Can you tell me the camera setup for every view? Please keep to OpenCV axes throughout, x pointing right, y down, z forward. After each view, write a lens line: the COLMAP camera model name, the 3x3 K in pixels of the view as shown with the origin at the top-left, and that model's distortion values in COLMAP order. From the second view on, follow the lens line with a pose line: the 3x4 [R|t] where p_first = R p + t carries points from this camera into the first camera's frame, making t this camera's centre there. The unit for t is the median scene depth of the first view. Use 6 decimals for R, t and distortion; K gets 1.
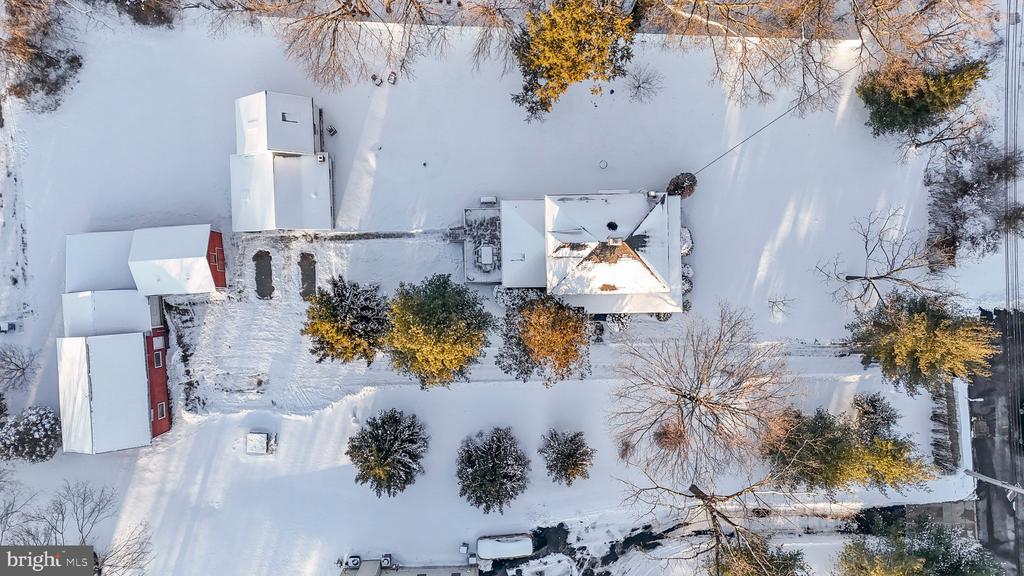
lens RADIAL K [[673.7, 0, 512.0], [0, 673.7, 288.0], [0, 0, 1]] dist [0.082129, -0.058410]
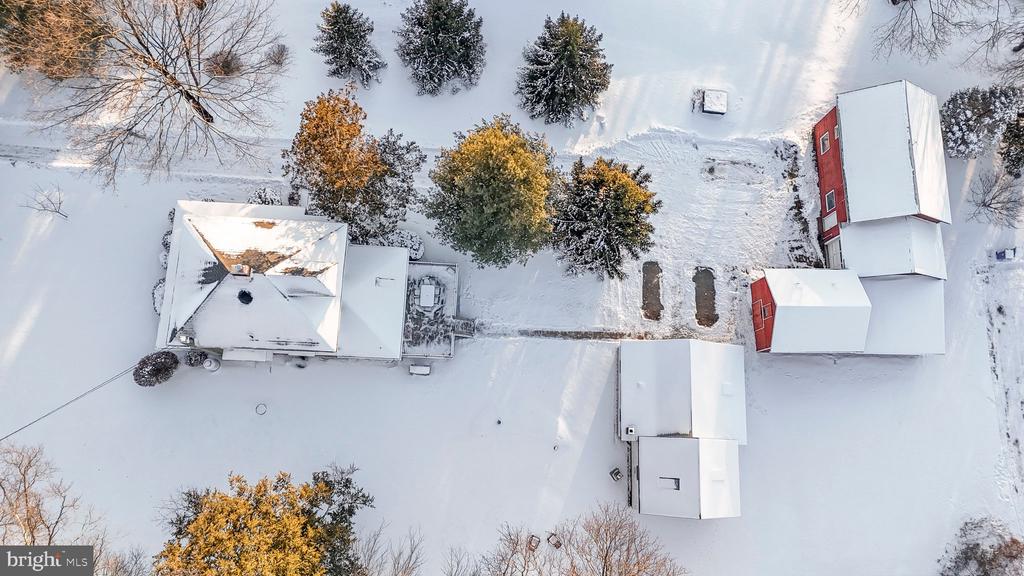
lens RADIAL K [[682.7, 0, 499.8], [0, 682.7, 292.3], [0, 0, 1]] dist [0.094145, -0.081857]
pose [[-0.995895, -0.076968, -0.047635, -0.082245], [0.066621, -0.979541, 0.189897, -0.187381], [-0.061277, 0.185944, 0.980648, 0.212624]]
